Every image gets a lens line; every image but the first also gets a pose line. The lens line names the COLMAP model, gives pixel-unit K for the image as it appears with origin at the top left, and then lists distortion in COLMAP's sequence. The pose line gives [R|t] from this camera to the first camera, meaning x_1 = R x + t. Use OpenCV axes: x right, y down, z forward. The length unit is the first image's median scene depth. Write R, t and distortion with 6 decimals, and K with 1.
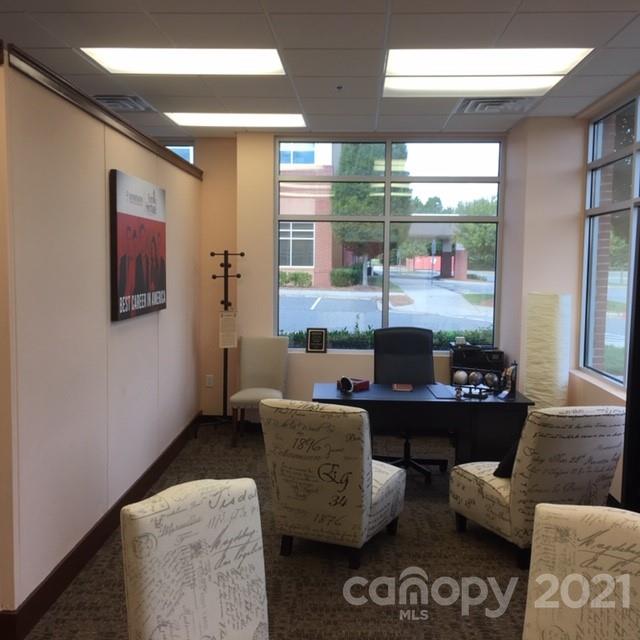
lens RADIAL K [[725.9, 0, 315.2], [0, 725.9, 315.4], [0, 0, 1]] dist [0.037239, 0.000000]
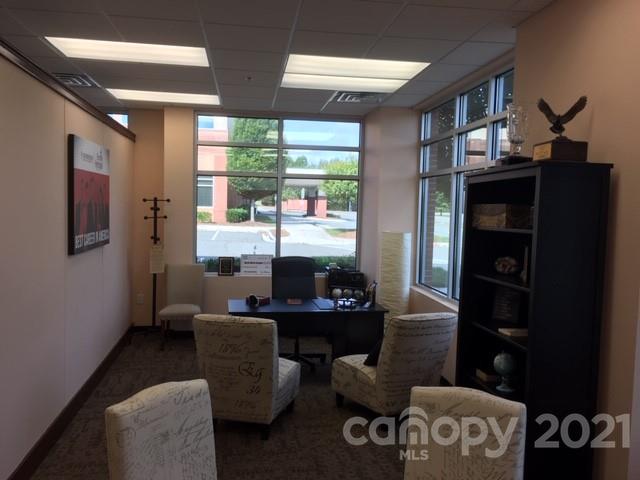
lens RADIAL K [[544.6, 0, 316.7], [0, 544.6, 237.9], [0, 0, 1]] dist [0.048068, -0.049426]
pose [[0.981795, 0.000261, 0.189946, -0.030908], [0.001606, 0.999952, -0.009676, -0.009033], [-0.189939, 0.009805, 0.981747, -0.006016]]
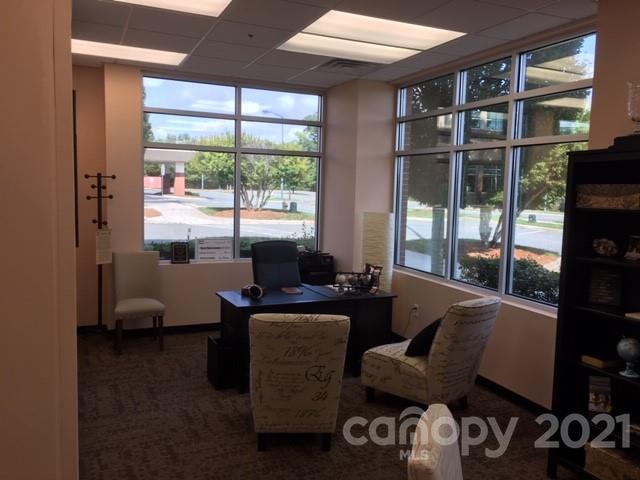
lens RADIAL K [[544.6, 0, 319.6], [0, 544.6, 239.6], [0, 0, 1]] dist [0.048068, -0.049426]
pose [[0.889332, -0.030575, 0.456238, -0.243210], [0.015661, 0.999213, 0.036437, -0.018437], [-0.456993, -0.025260, 0.889111, 0.154358]]
